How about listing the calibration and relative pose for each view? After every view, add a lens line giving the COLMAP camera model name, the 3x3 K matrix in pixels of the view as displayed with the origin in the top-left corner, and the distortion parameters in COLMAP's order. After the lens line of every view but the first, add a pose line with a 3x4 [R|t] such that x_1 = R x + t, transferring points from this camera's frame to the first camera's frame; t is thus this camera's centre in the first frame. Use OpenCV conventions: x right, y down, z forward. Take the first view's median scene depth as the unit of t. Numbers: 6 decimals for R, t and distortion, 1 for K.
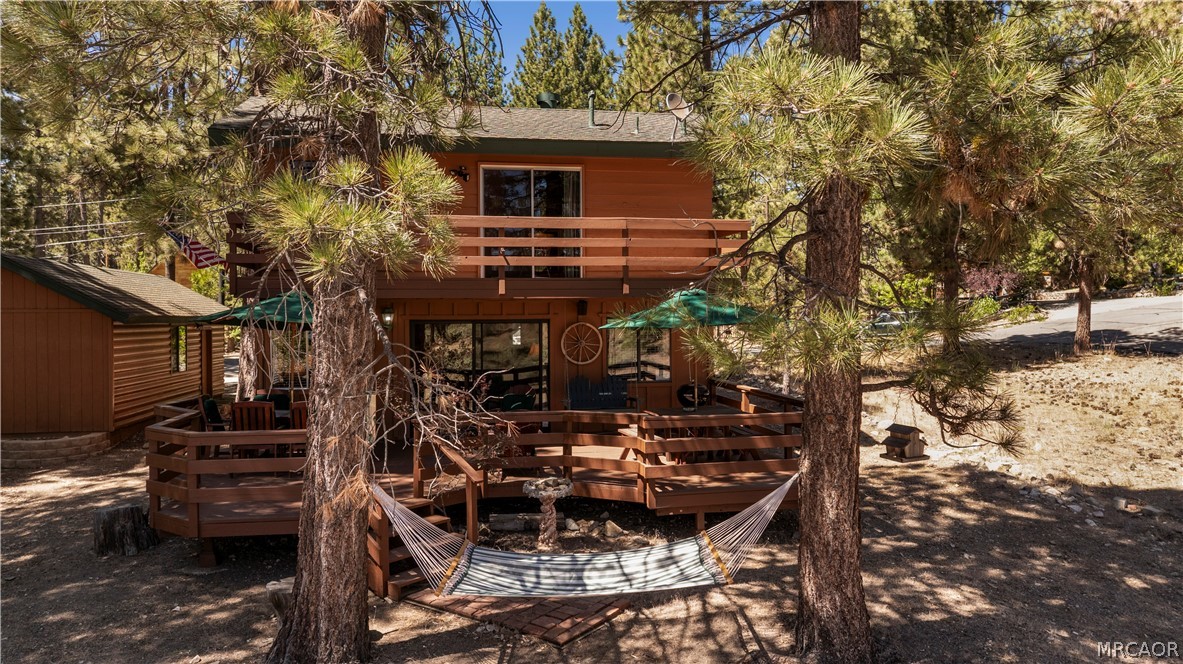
lens RADIAL K [[838.5, 0, 591.0], [0, 838.5, 337.9], [0, 0, 1]] dist [-0.042514, 0.031720]
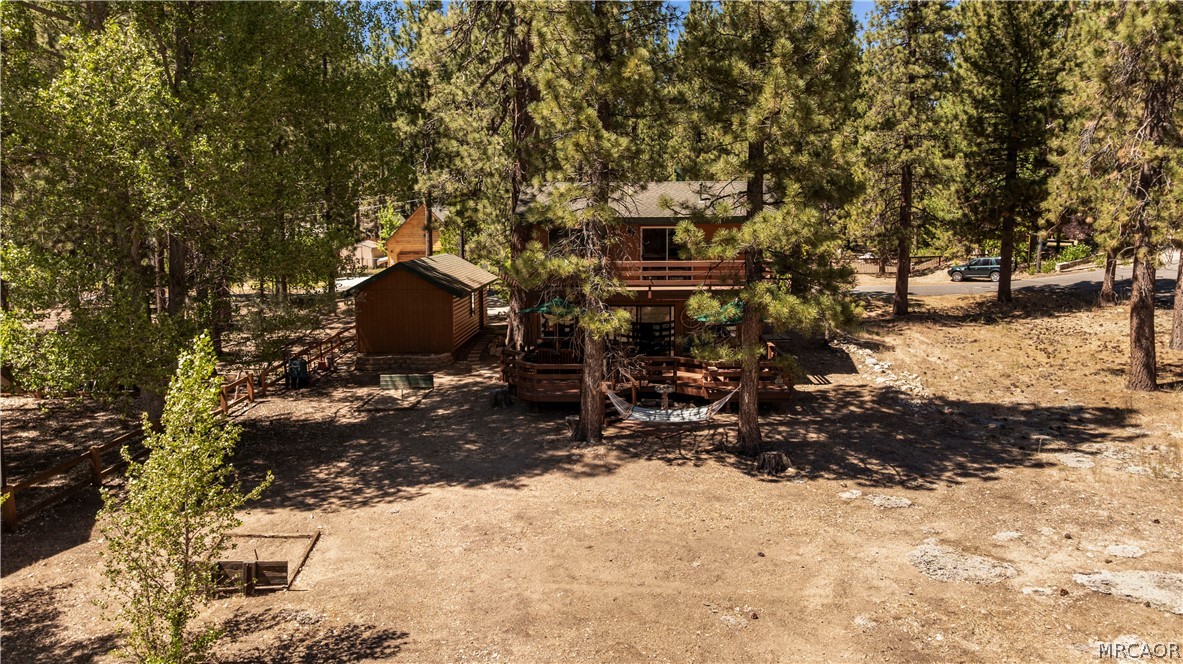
lens RADIAL K [[838.5, 0, 591.9], [0, 838.5, 332.8], [0, 0, 1]] dist [-0.042514, 0.031720]
pose [[0.981113, 0.029074, -0.191238, 0.209658], [-0.007814, 0.993790, 0.111000, -0.263766], [0.193277, -0.107409, 0.975247, -1.468710]]
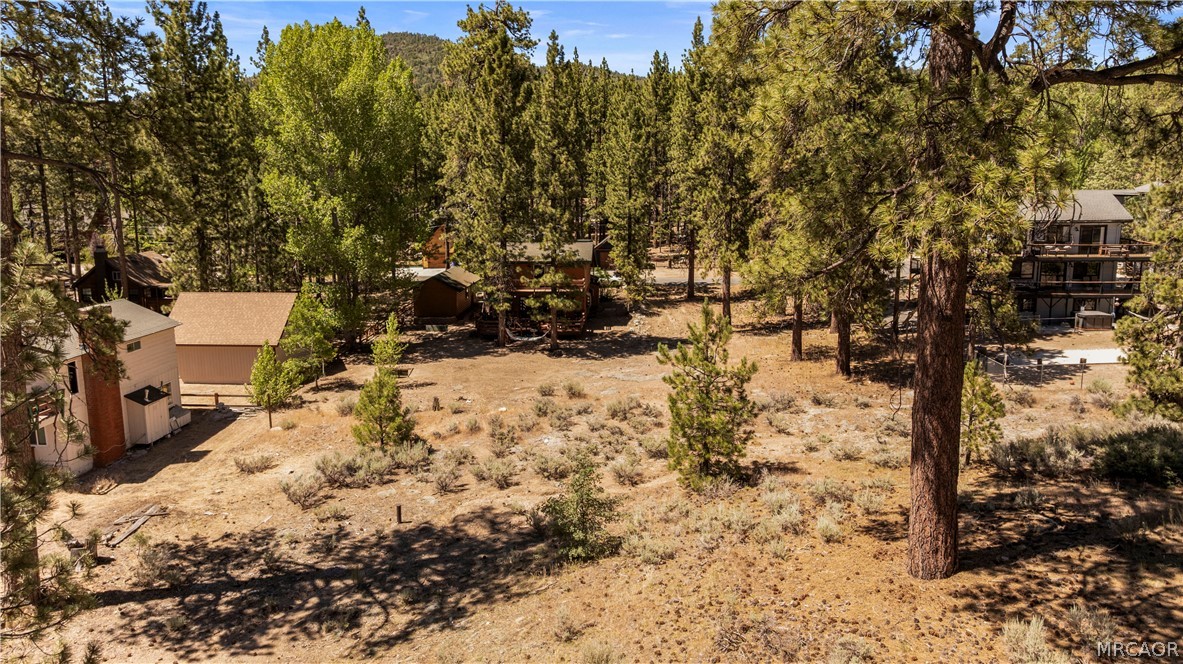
lens RADIAL K [[838.5, 0, 593.2], [0, 838.5, 330.2], [0, 0, 1]] dist [-0.042514, 0.031720]
pose [[0.977047, 0.042402, -0.208761, 1.820790], [-0.010714, 0.988531, 0.150639, -0.841960], [0.212754, -0.144944, 0.966295, -5.406202]]
